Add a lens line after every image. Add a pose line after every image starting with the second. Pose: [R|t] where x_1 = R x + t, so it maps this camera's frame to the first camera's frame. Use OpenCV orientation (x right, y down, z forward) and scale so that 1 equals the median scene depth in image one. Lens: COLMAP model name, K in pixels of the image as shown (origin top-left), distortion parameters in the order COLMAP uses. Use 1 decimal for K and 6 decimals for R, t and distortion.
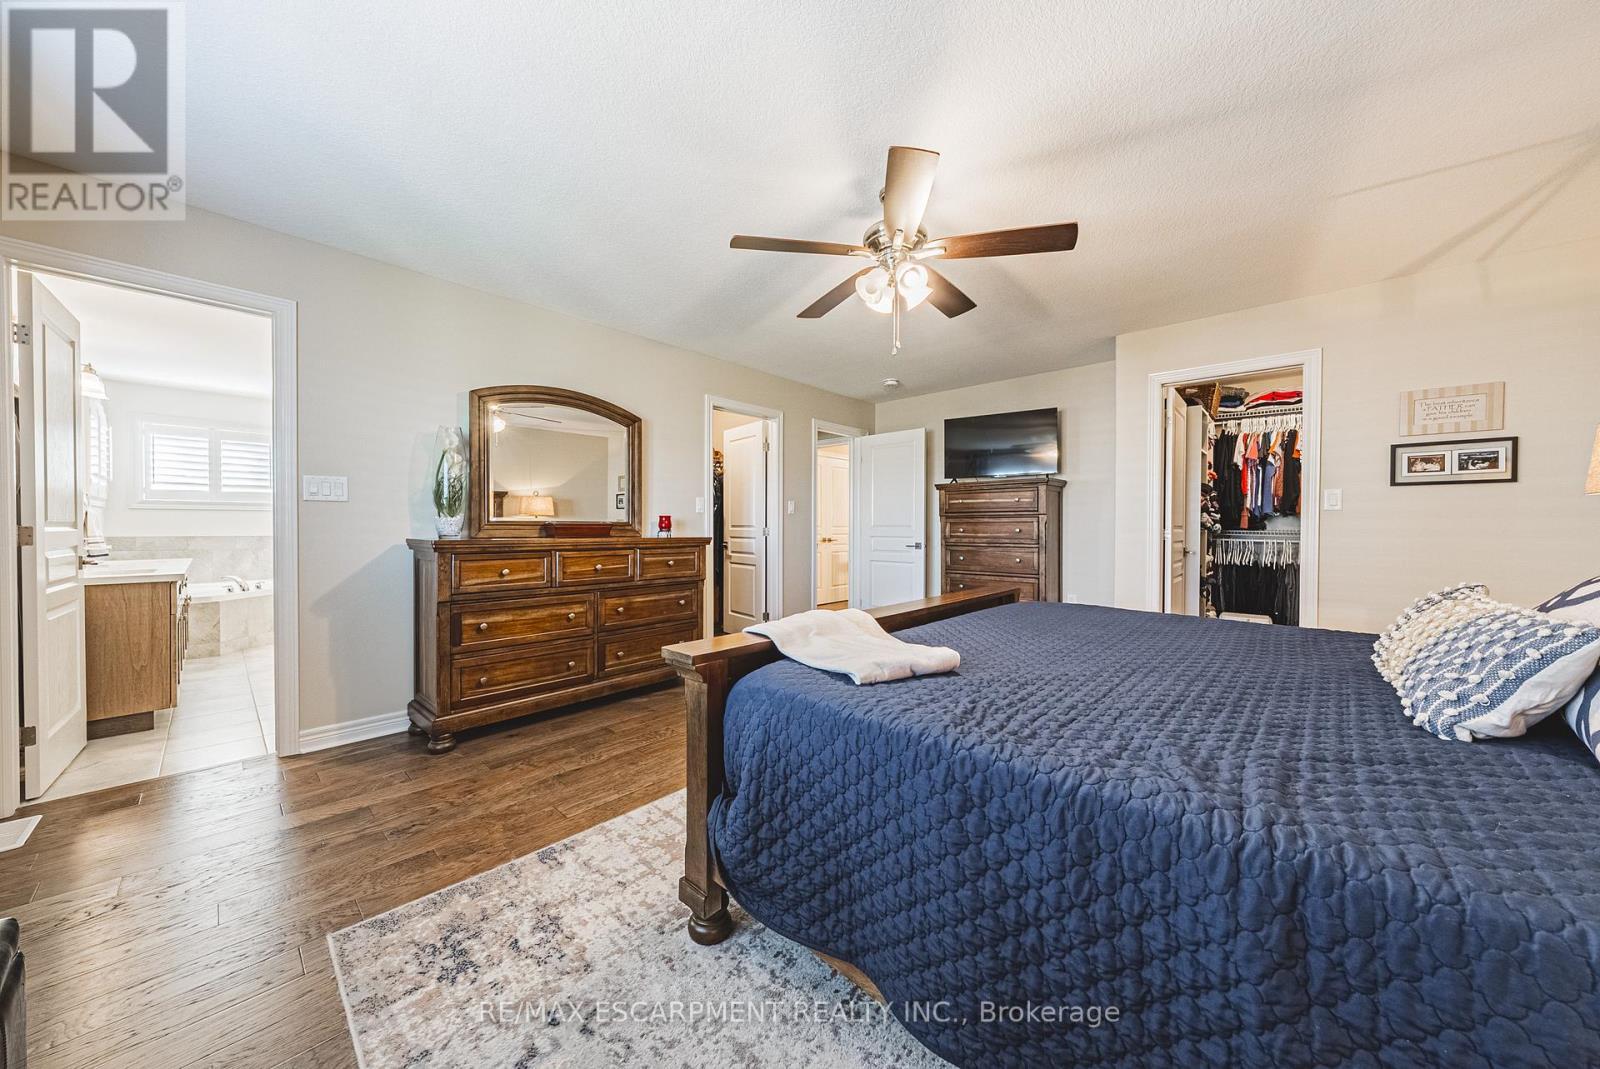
lens RADIAL K [[549.3, 0, 802.7], [0, 549.3, 524.1], [0, 0, 1]] dist [-0.005396, 0.000436]
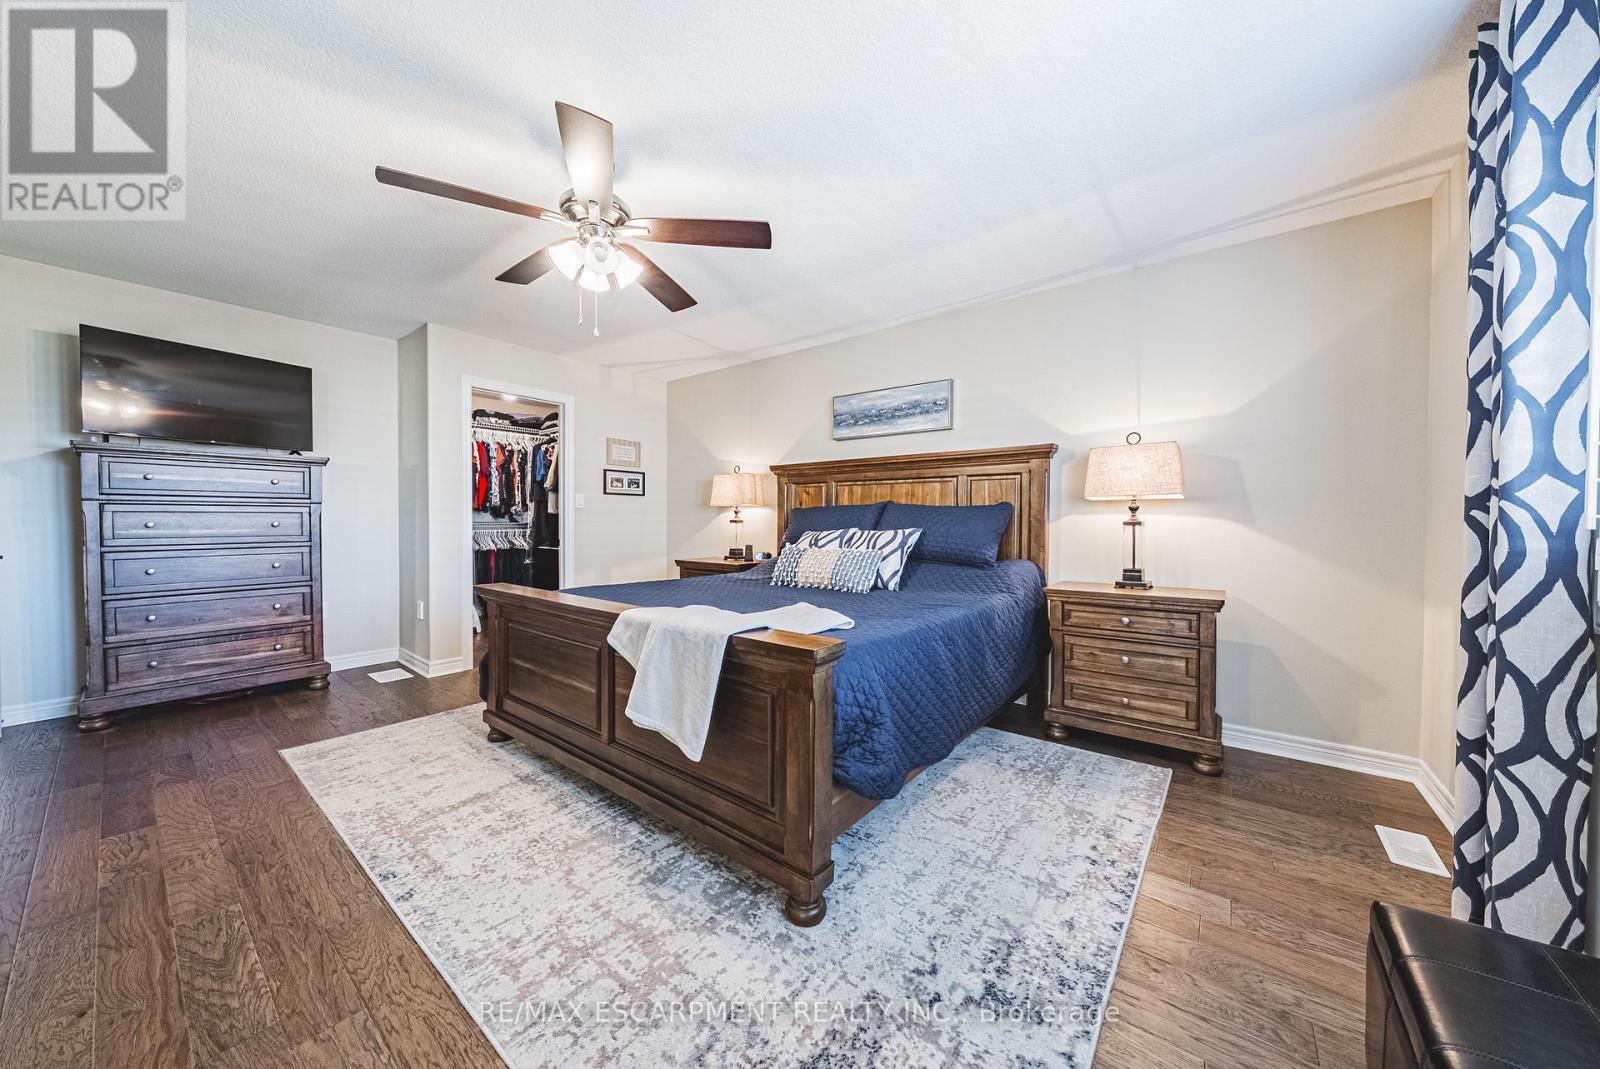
lens RADIAL K [[549.3, 0, 807.7], [0, 549.3, 531.7], [0, 0, 1]] dist [-0.005396, 0.000436]
pose [[-0.082552, -0.023335, 0.996313, -0.967807], [-0.005007, 0.999723, 0.023000, -0.000317], [-0.996574, -0.003090, -0.082646, 0.887642]]
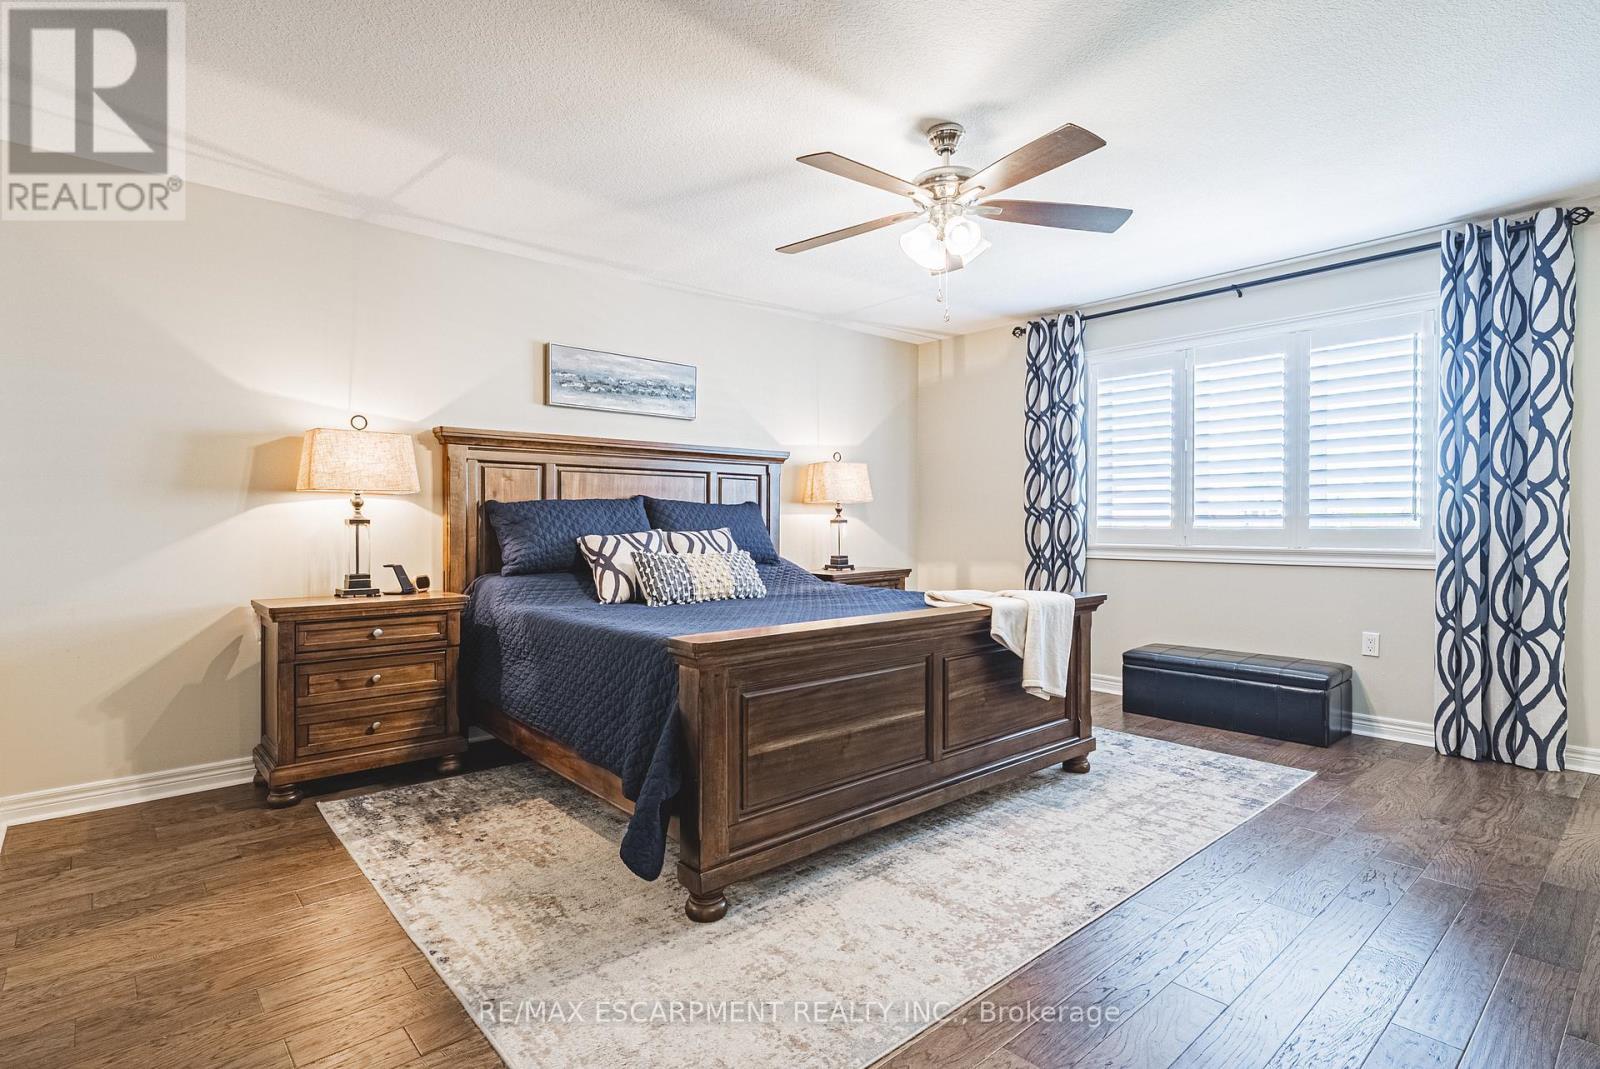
lens RADIAL K [[791.3, 0, 797.5], [0, 791.3, 535.9], [0, 0, 1]] dist [0.008899, -0.000113]
pose [[-0.994465, -0.003388, 0.105011, 0.330047], [-0.001560, 0.999846, 0.017491, 0.010800], [-0.105054, 0.017230, -0.994317, 2.782173]]
